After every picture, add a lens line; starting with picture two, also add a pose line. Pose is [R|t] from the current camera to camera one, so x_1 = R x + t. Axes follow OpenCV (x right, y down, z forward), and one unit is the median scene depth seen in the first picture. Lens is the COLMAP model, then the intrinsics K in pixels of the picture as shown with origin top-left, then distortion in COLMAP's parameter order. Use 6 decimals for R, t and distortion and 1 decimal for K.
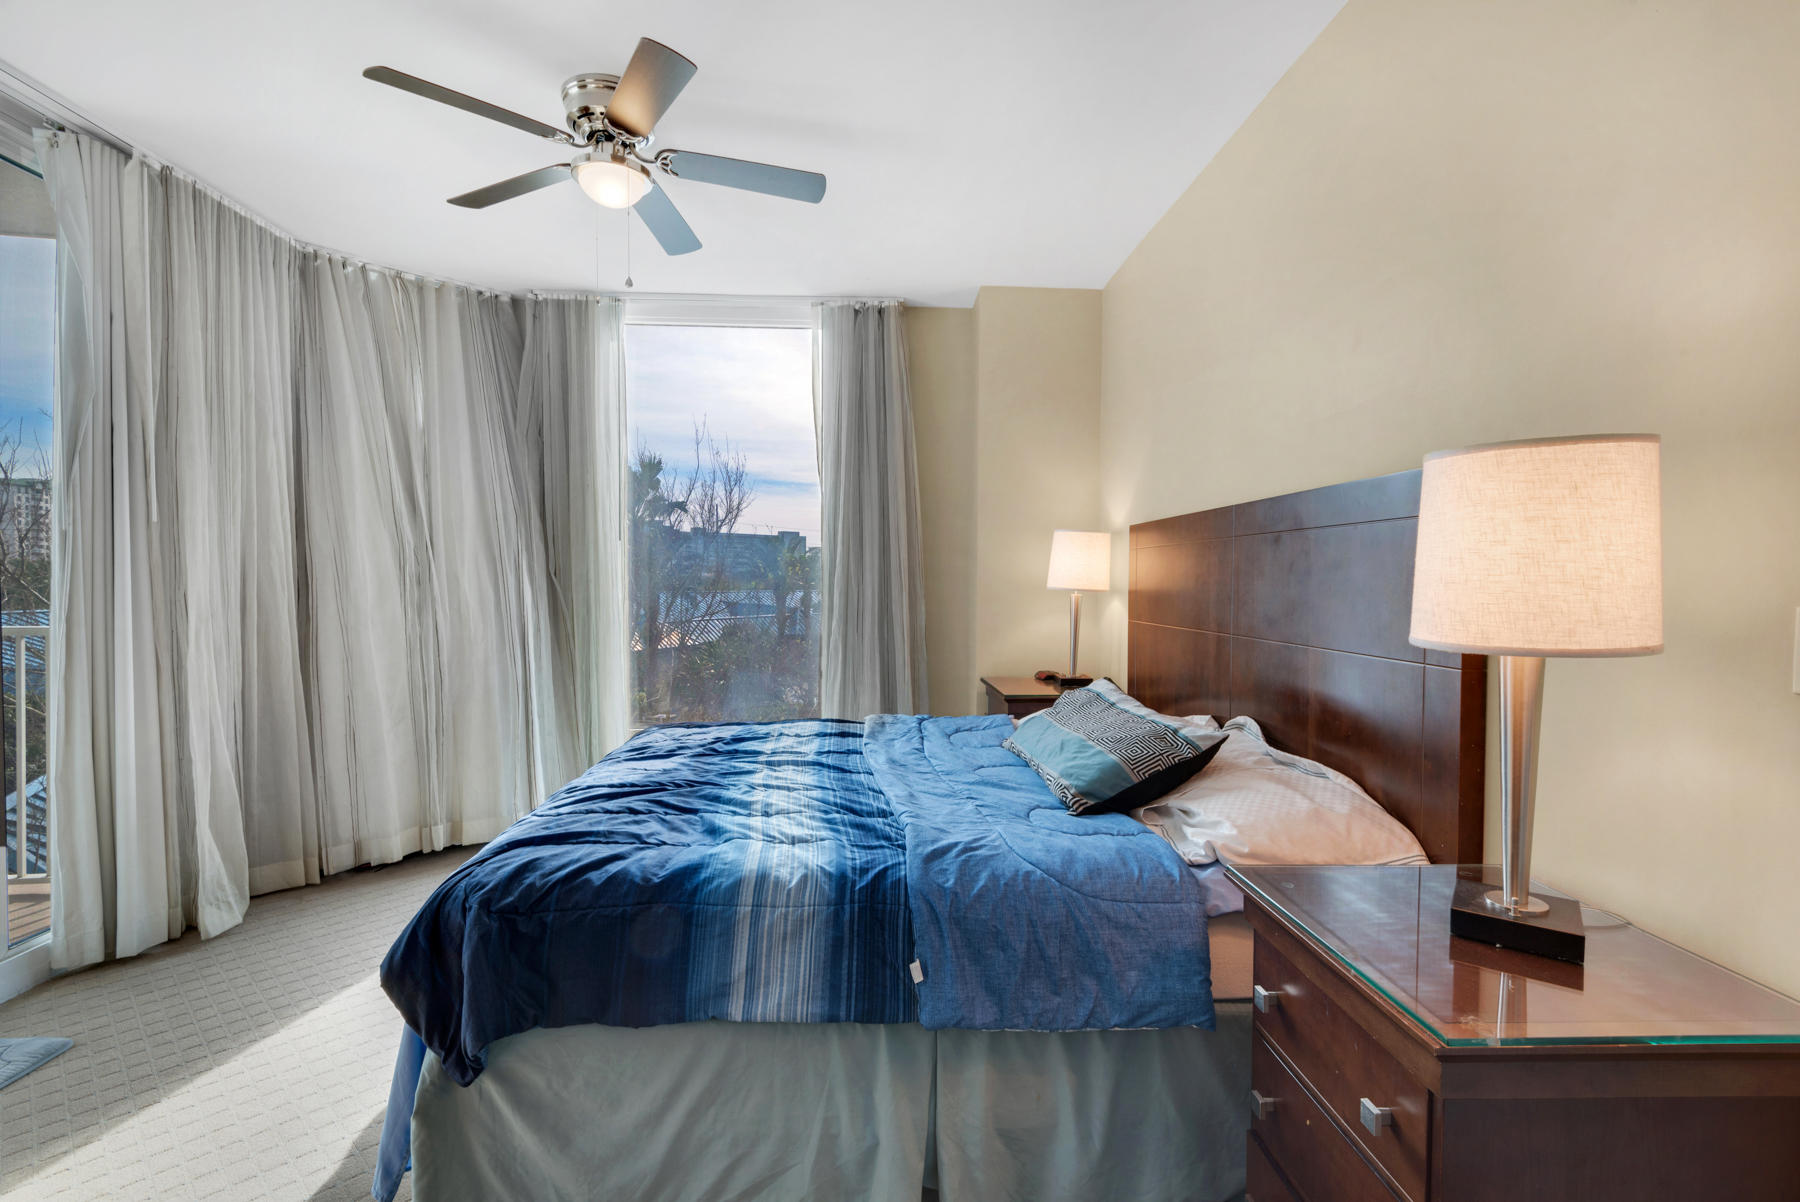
lens RADIAL K [[810.5, 0, 904.8], [0, 810.5, 597.4], [0, 0, 1]] dist [0.020099, -0.012097]
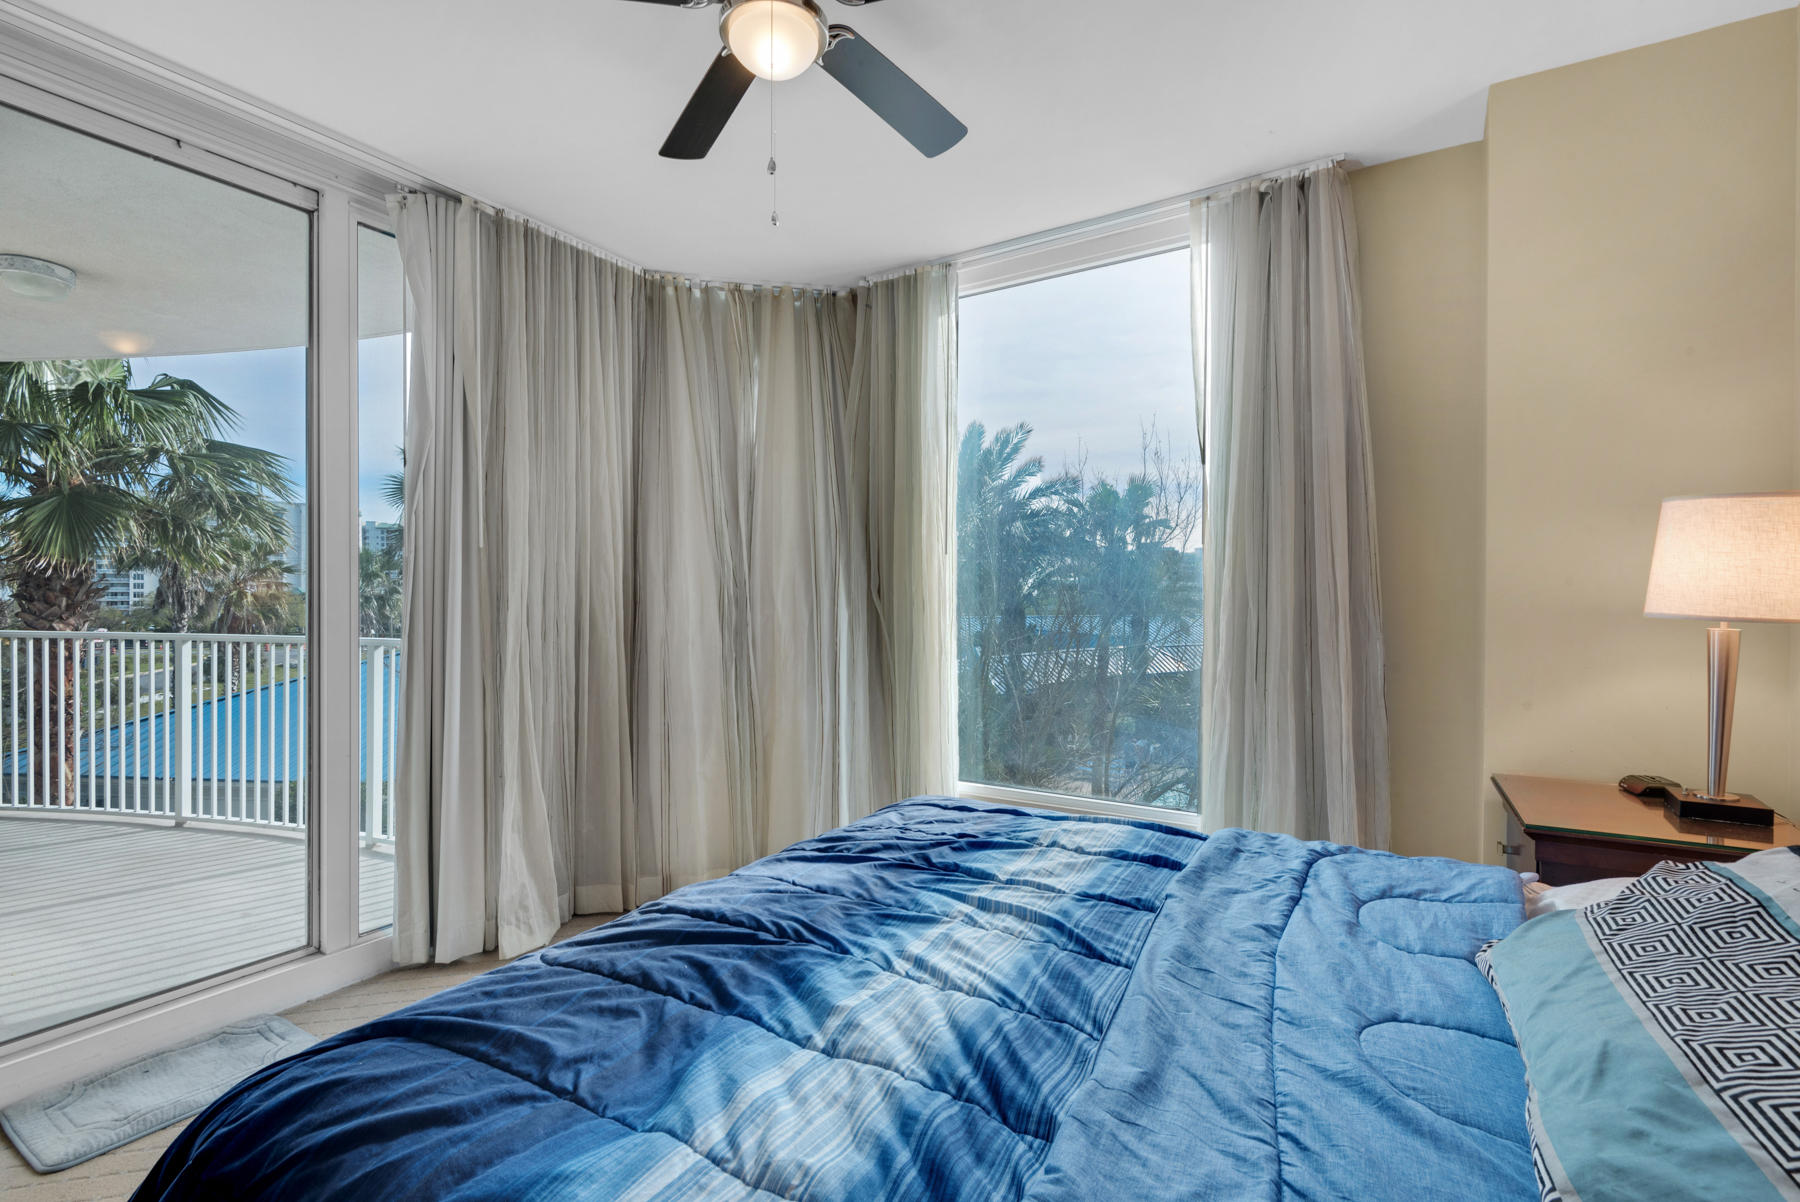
lens RADIAL K [[810.5, 0, 901.0], [0, 810.5, 607.5], [0, 0, 1]] dist [0.020099, -0.012097]
pose [[0.819905, -0.000345, -0.572500, 0.108854], [-0.010237, 0.999831, -0.015263, -0.004709], [0.572409, 0.018375, 0.819763, 0.398621]]
